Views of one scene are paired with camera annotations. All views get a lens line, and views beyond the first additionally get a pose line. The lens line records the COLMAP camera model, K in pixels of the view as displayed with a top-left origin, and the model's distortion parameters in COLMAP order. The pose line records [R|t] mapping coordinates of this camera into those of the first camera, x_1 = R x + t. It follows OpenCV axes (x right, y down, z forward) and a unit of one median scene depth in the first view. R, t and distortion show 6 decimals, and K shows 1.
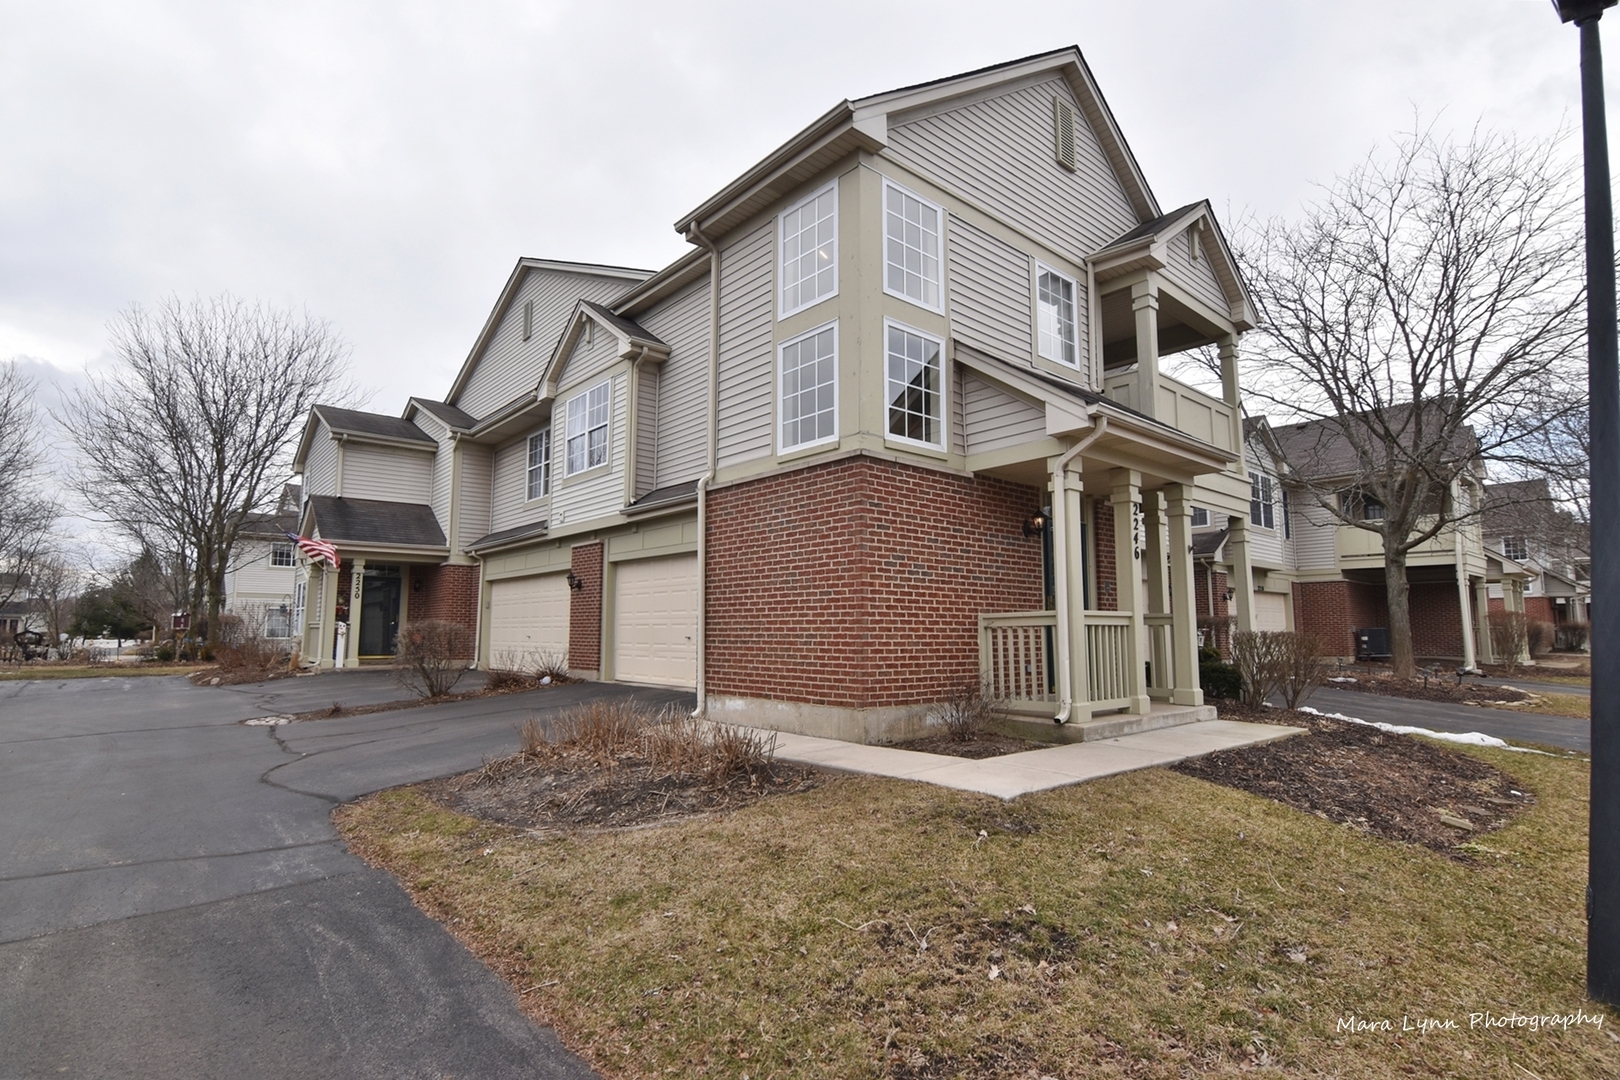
lens RADIAL K [[787.1, 0, 799.0], [0, 787.1, 541.7], [0, 0, 1]] dist [0.002722, -0.013885]
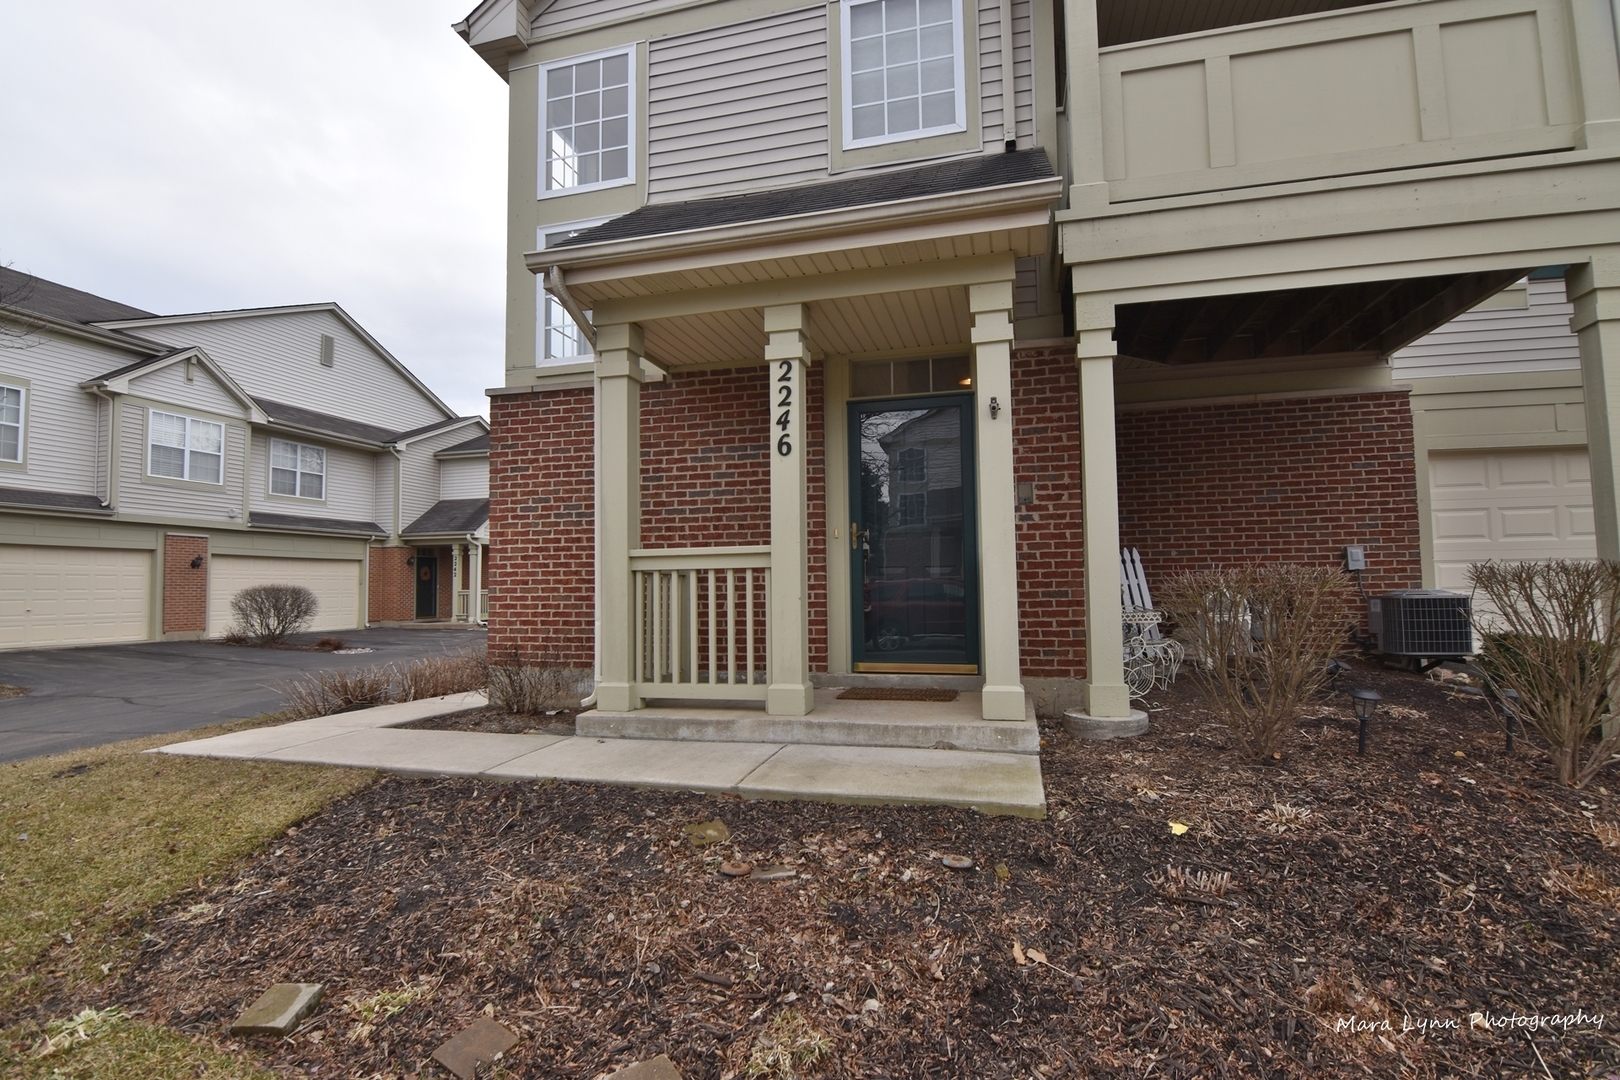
lens RADIAL K [[787.1, 0, 799.0], [0, 787.1, 541.7], [0, 0, 1]] dist [0.002722, -0.013885]
pose [[0.566069, -0.057321, -0.822362, 0.934358], [0.109538, 0.993964, 0.006118, 0.085132], [0.817048, -0.093543, 0.568931, 0.676636]]
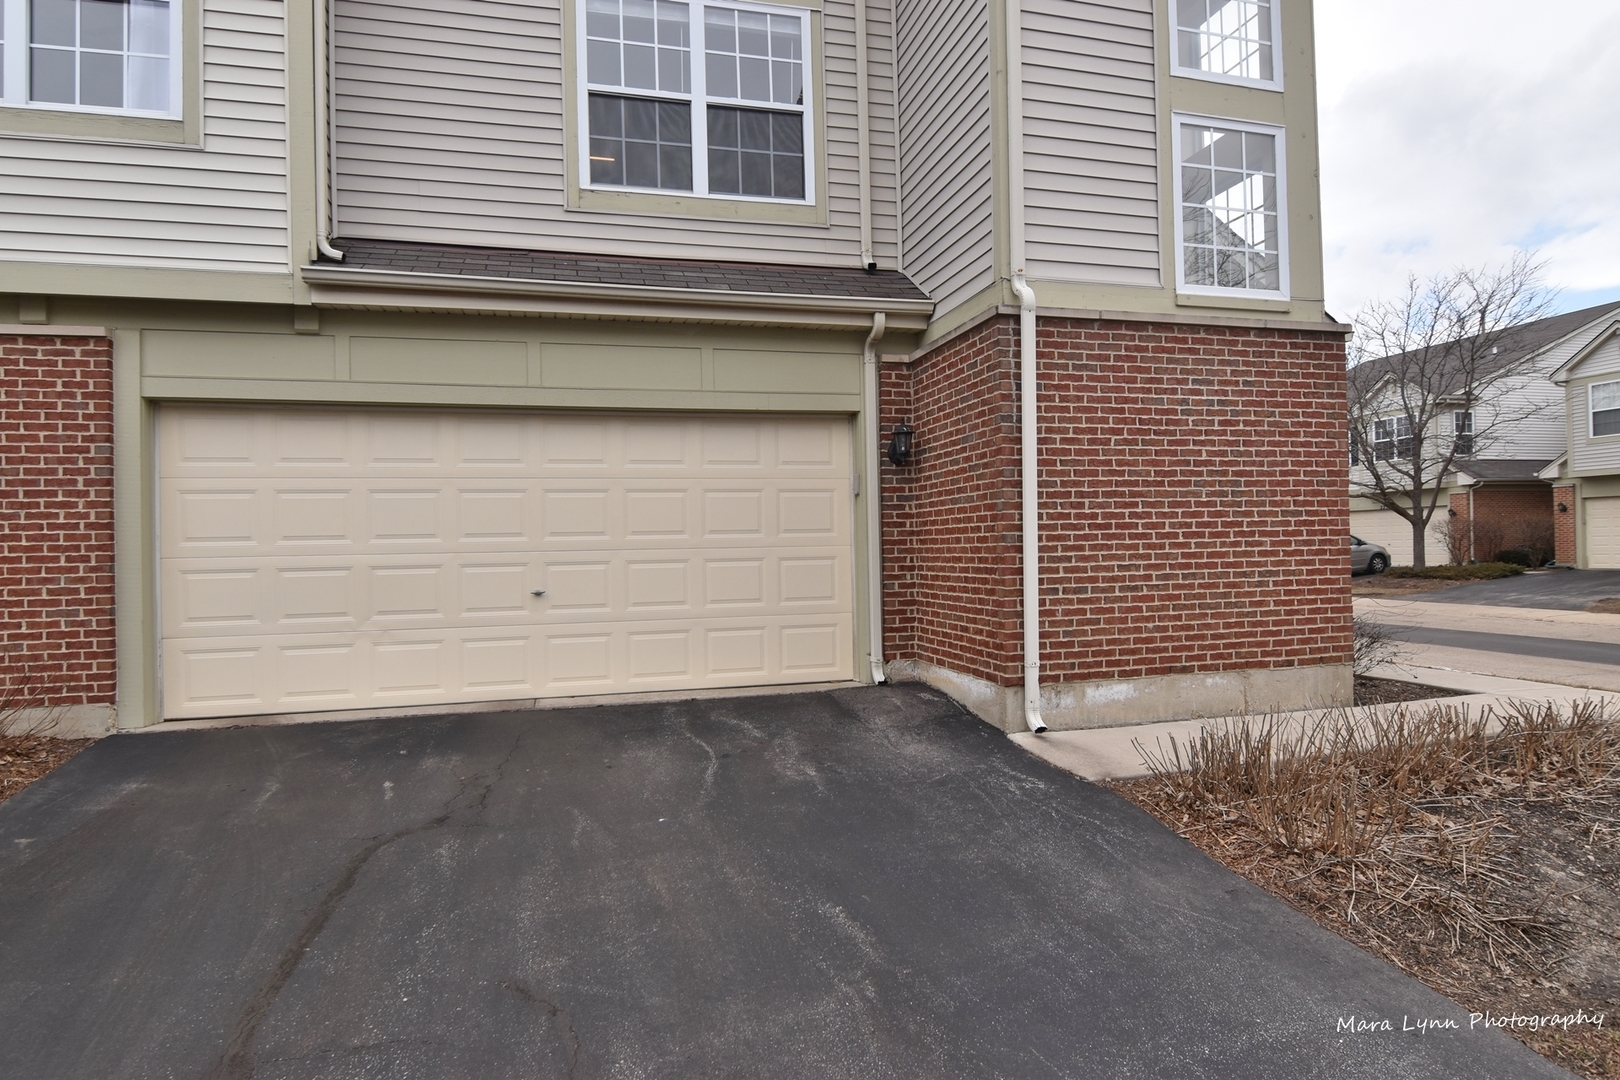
lens RADIAL K [[869.6, 0, 810.0], [0, 869.6, 540.0], [0, 0, 1]] dist [-0.003653, -0.001330]
pose [[0.439674, -0.002568, 0.898154, -0.802732], [-0.082447, 0.995658, 0.043207, 0.084540], [-0.894365, -0.093047, 0.437554, 0.960906]]
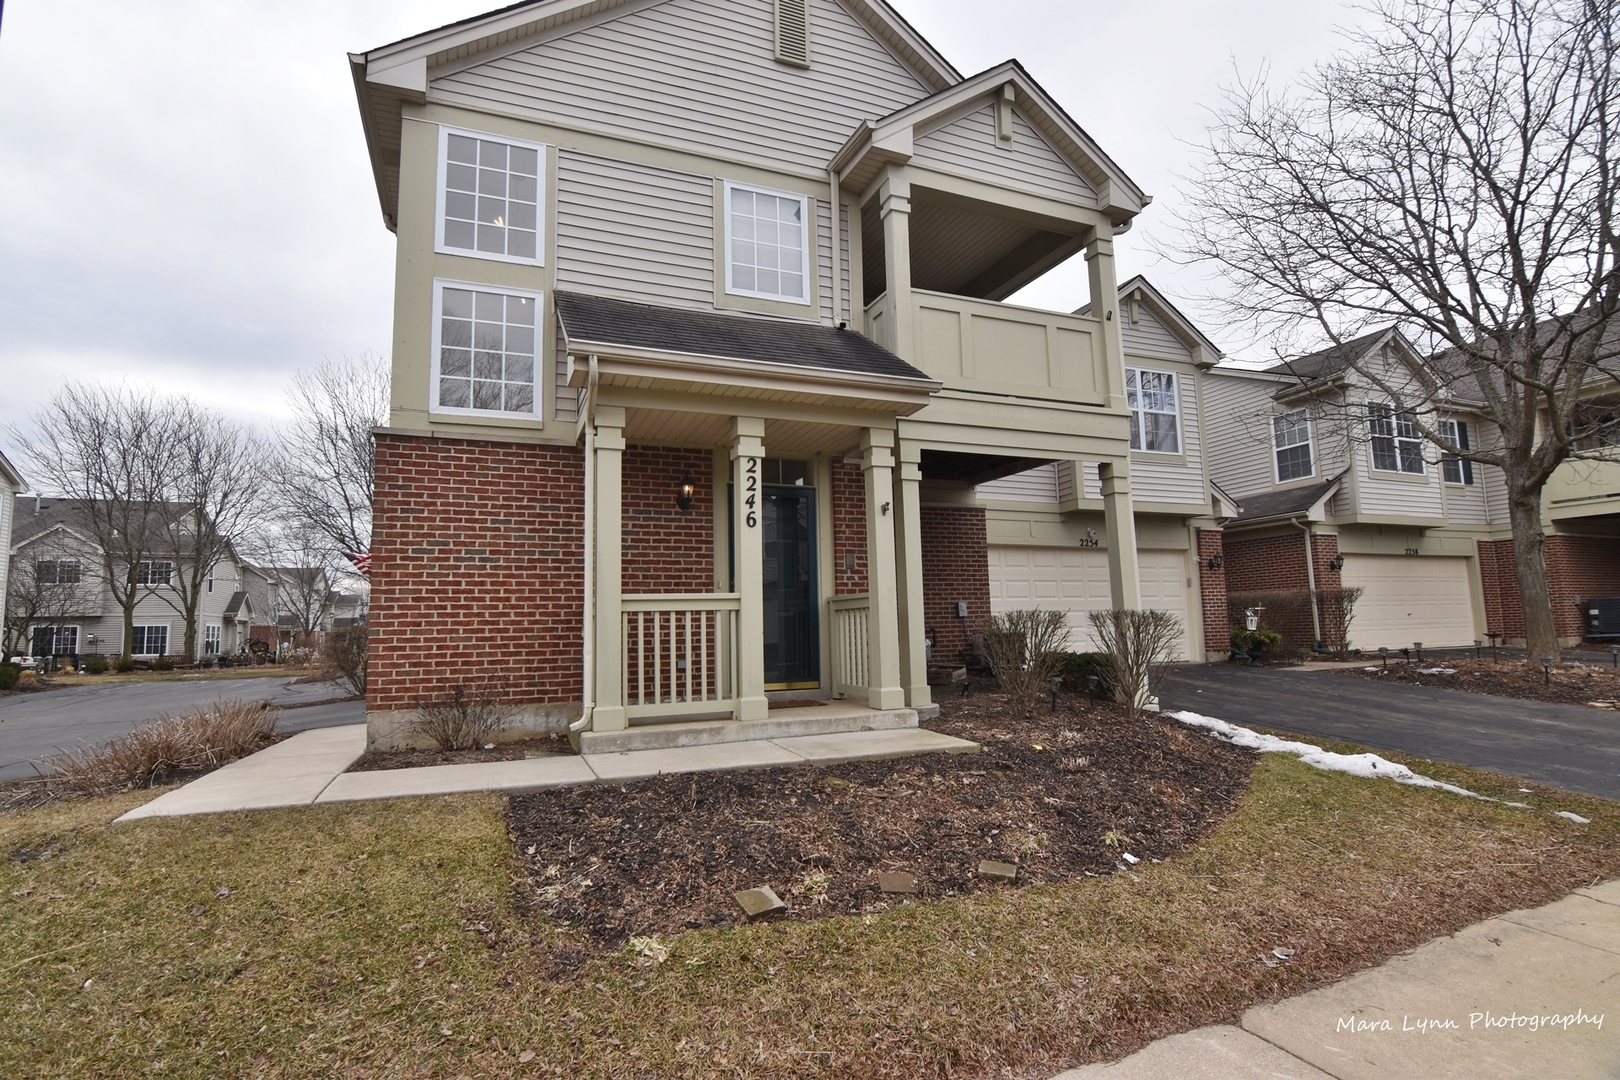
lens RADIAL K [[787.1, 0, 799.0], [0, 787.1, 541.7], [0, 0, 1]] dist [0.002722, -0.013885]
pose [[0.948301, -0.058990, -0.311842, 0.737350], [0.061400, 0.998111, -0.002093, 0.041819], [0.311376, -0.017162, 0.950132, 0.255019]]
